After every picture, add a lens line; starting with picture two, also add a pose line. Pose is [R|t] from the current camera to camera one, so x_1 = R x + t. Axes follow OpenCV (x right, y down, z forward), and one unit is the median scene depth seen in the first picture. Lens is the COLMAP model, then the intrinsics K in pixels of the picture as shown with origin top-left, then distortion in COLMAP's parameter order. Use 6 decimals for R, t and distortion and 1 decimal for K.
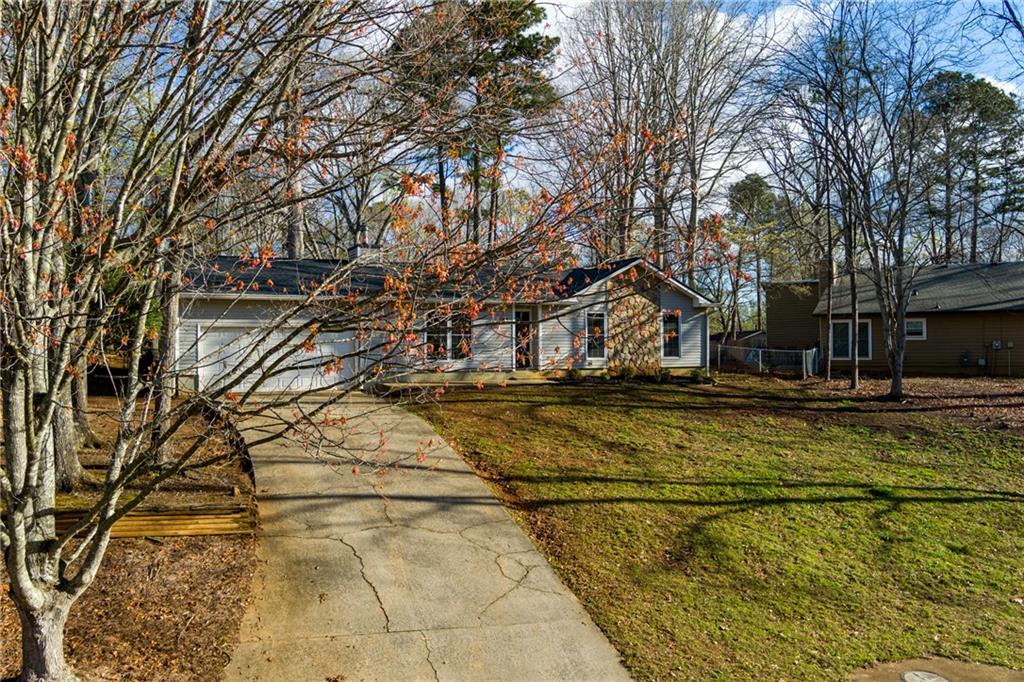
lens RADIAL K [[825.7, 0, 512.0], [0, 825.7, 341.0], [0, 0, 1]] dist [-0.069083, 0.003623]
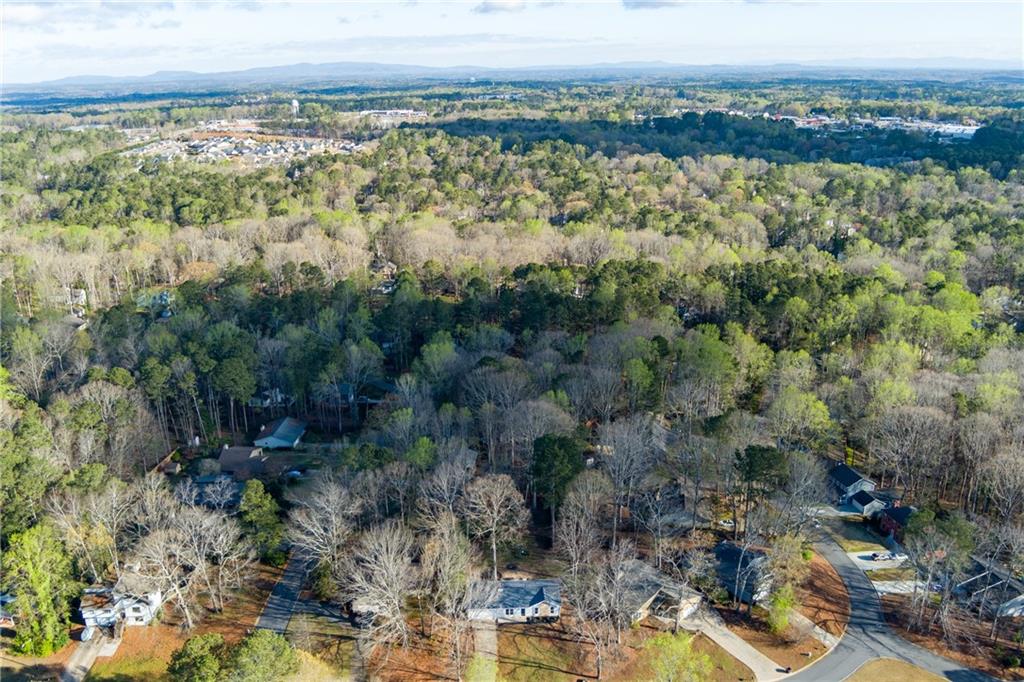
lens RADIAL K [[825.7, 0, 512.0], [0, 825.7, 341.0], [0, 0, 1]] dist [-0.069083, 0.003623]
pose [[0.930915, 0.115494, -0.346493, 2.804044], [-0.003205, 0.951233, 0.308457, -5.857054], [0.365221, -0.286037, 0.885888, -5.917996]]
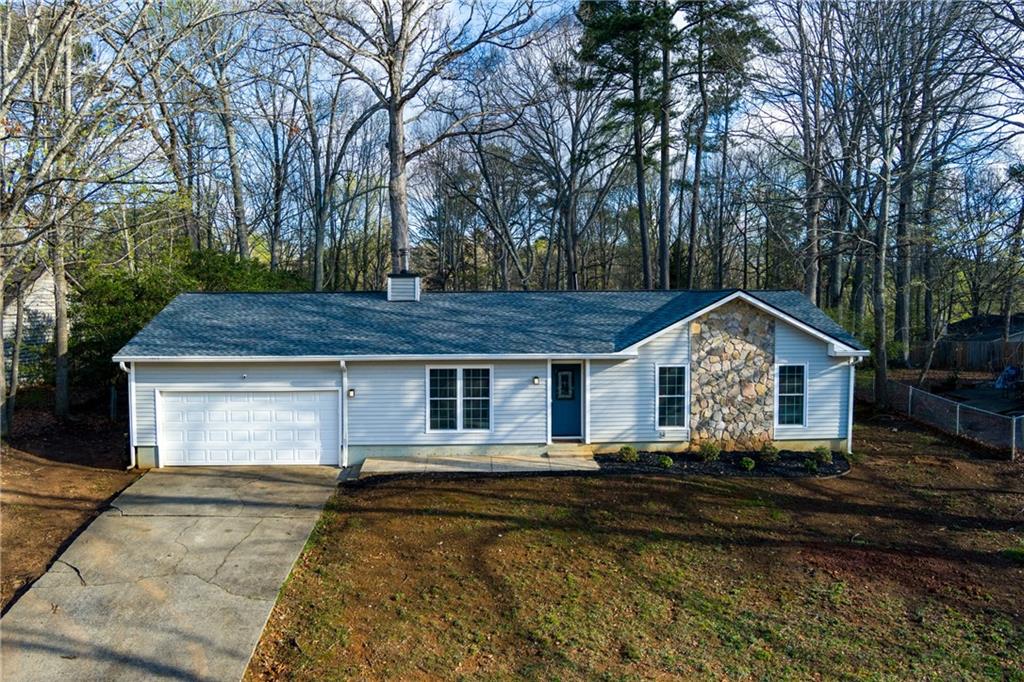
lens RADIAL K [[825.7, 0, 512.0], [0, 825.7, 341.0], [0, 0, 1]] dist [-0.069083, 0.003623]
pose [[0.929386, 0.025310, -0.368240, 0.388825], [-0.000787, 0.997780, 0.066595, -0.172819], [0.369108, -0.061603, 0.927343, 0.436772]]
